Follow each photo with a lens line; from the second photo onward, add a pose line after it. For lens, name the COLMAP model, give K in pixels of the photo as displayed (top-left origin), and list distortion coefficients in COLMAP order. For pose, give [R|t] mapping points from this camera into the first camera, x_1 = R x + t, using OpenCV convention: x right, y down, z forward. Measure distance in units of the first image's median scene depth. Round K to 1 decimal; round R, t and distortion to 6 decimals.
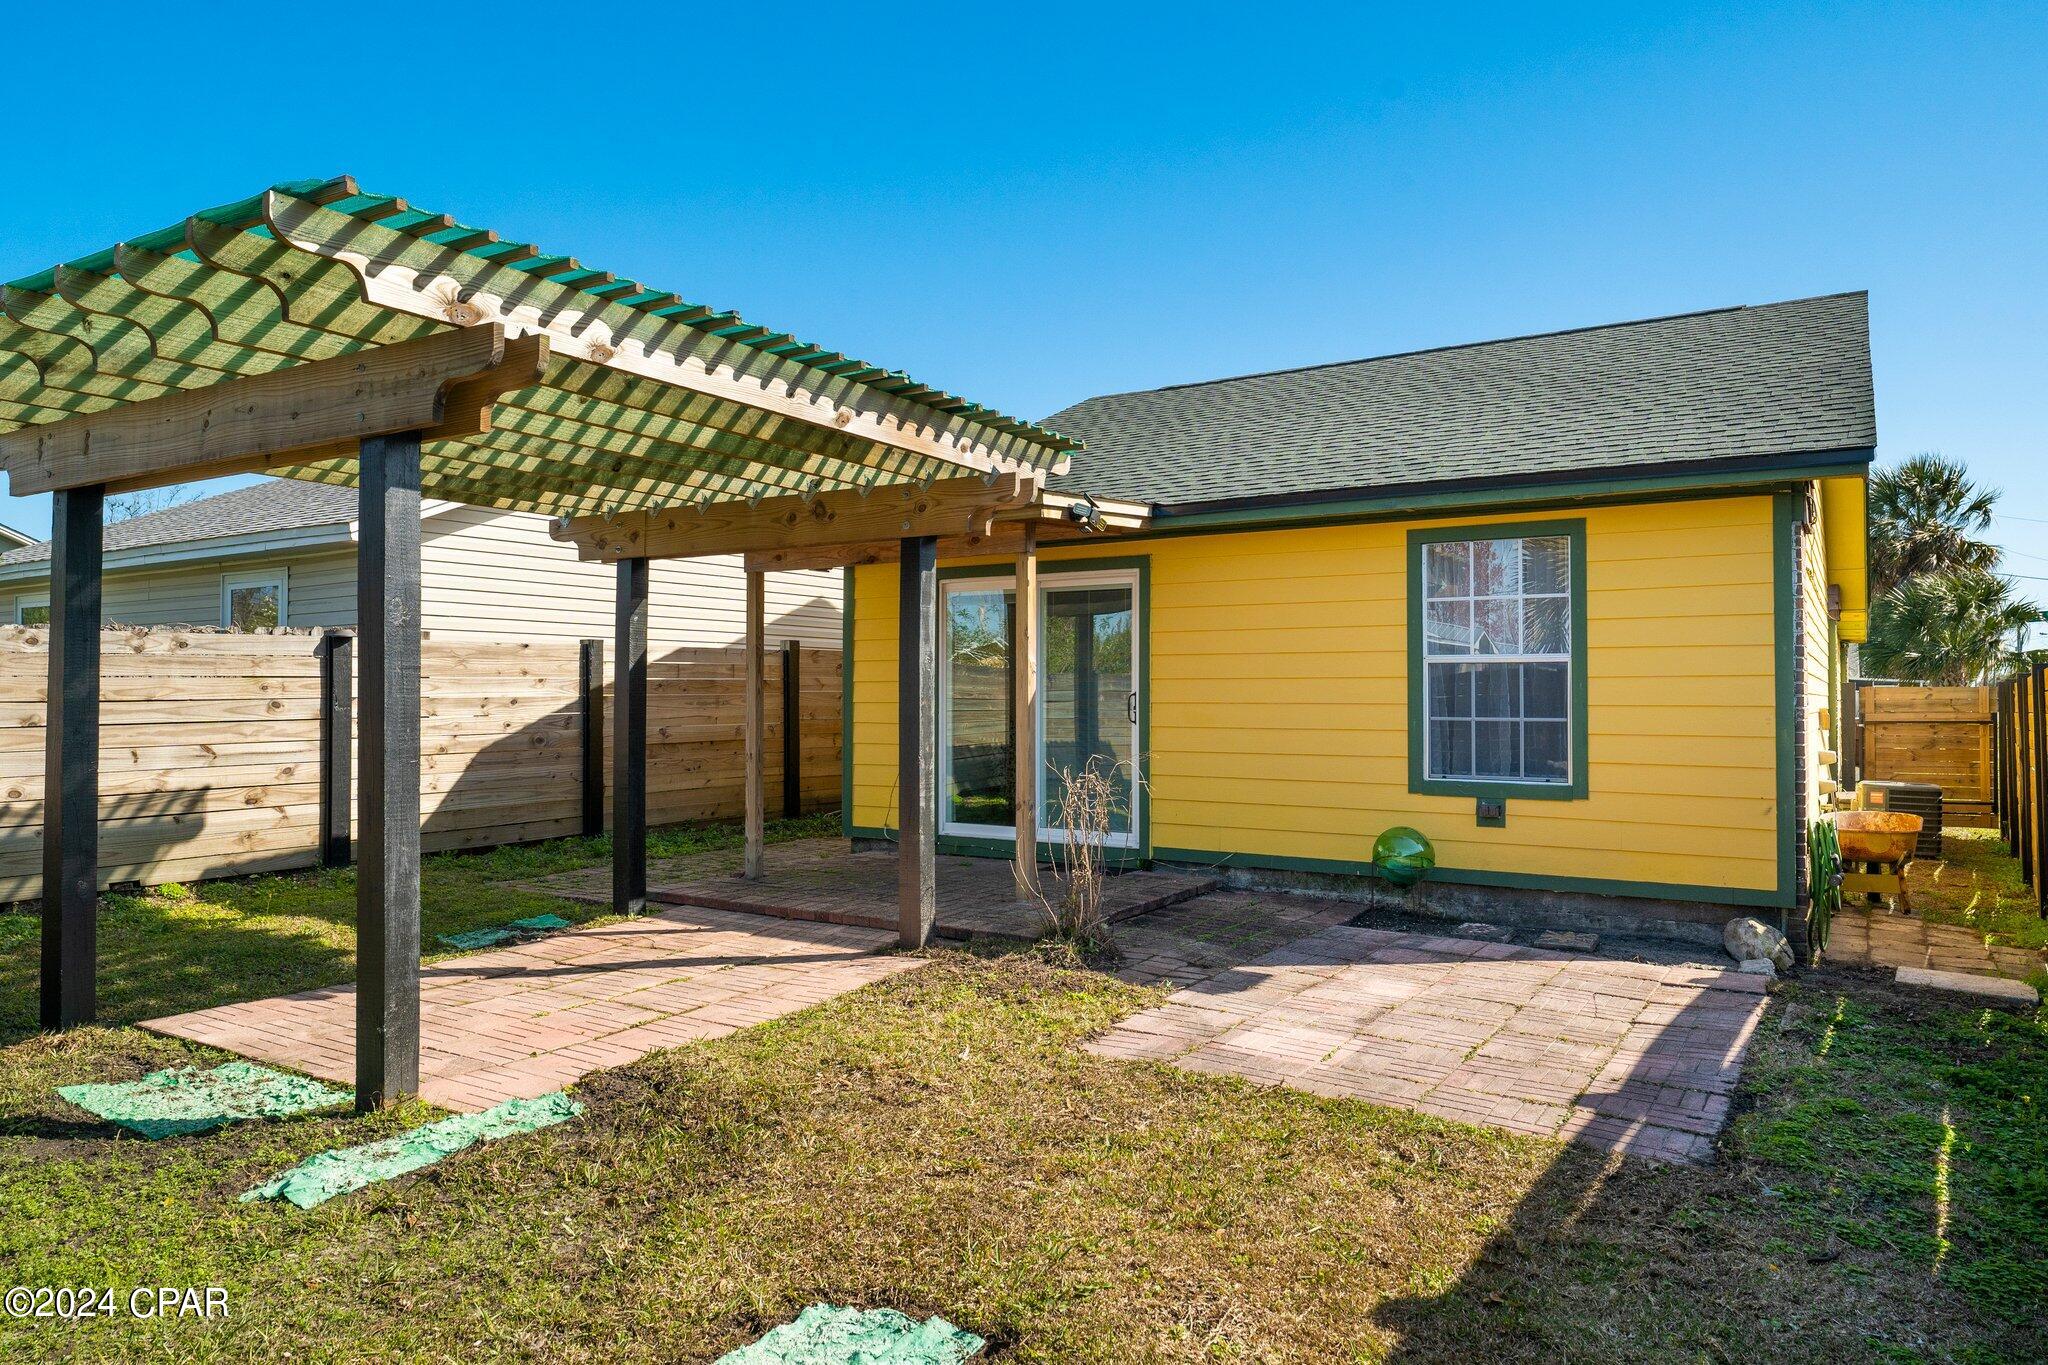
lens RADIAL K [[1315.8, 0, 1027.3], [0, 1315.8, 680.6], [0, 0, 1]] dist [-0.001550, 0.000229]
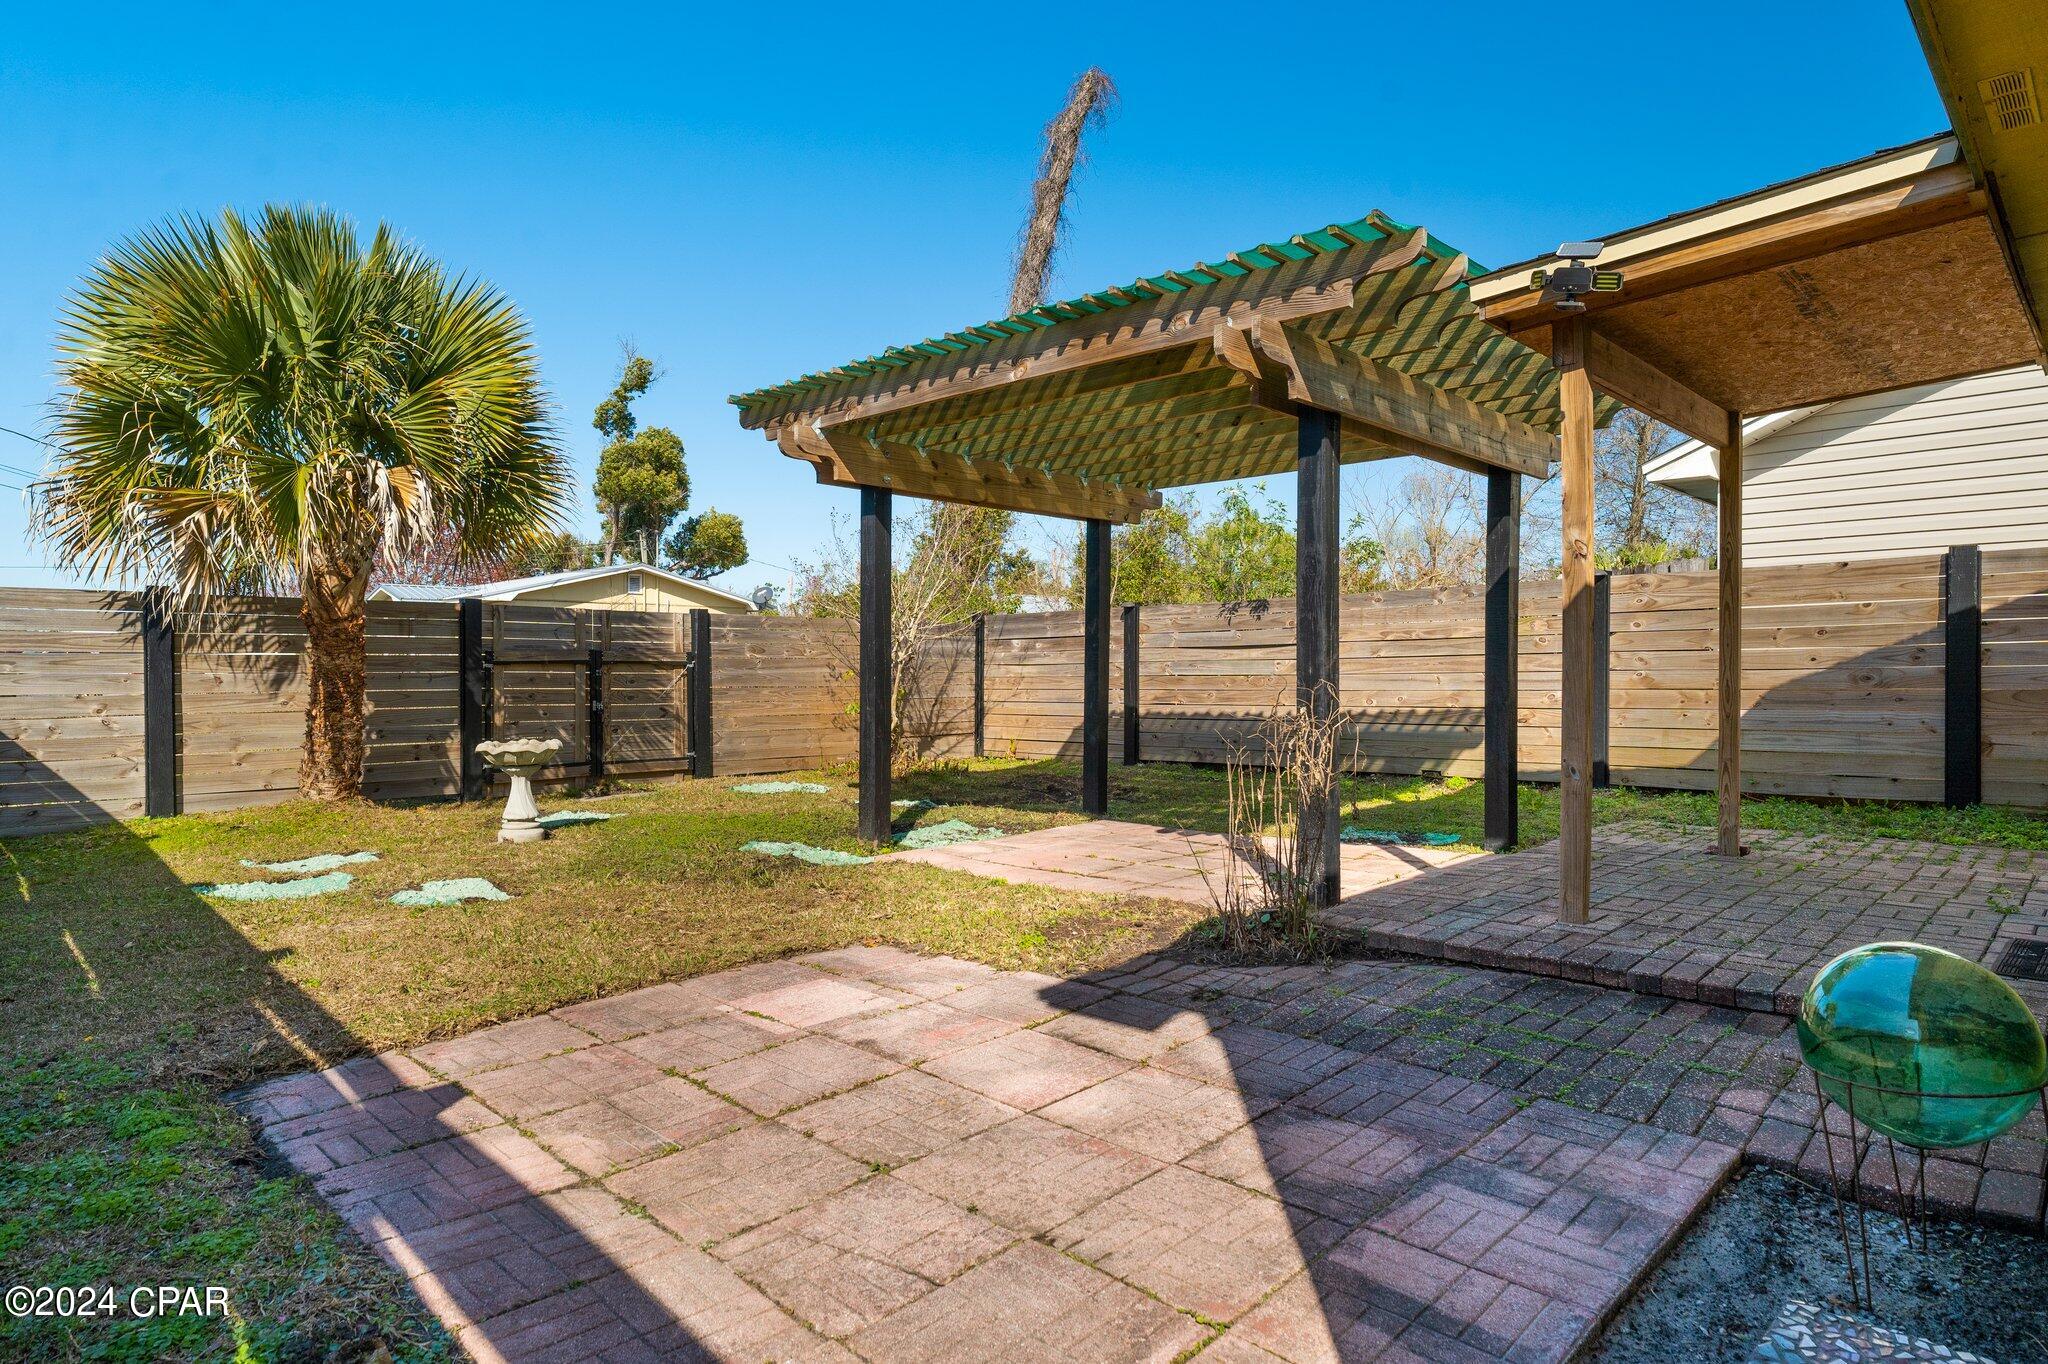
lens RADIAL K [[1155.0, 0, 1026.1], [0, 1155.0, 679.6], [0, 0, 1]] dist [0.006987, 0.000732]
pose [[-0.195217, 0.009916, -0.980710, 0.585549], [0.018124, 0.999815, 0.006502, 0.042634], [0.980593, -0.016505, -0.195361, 0.837827]]
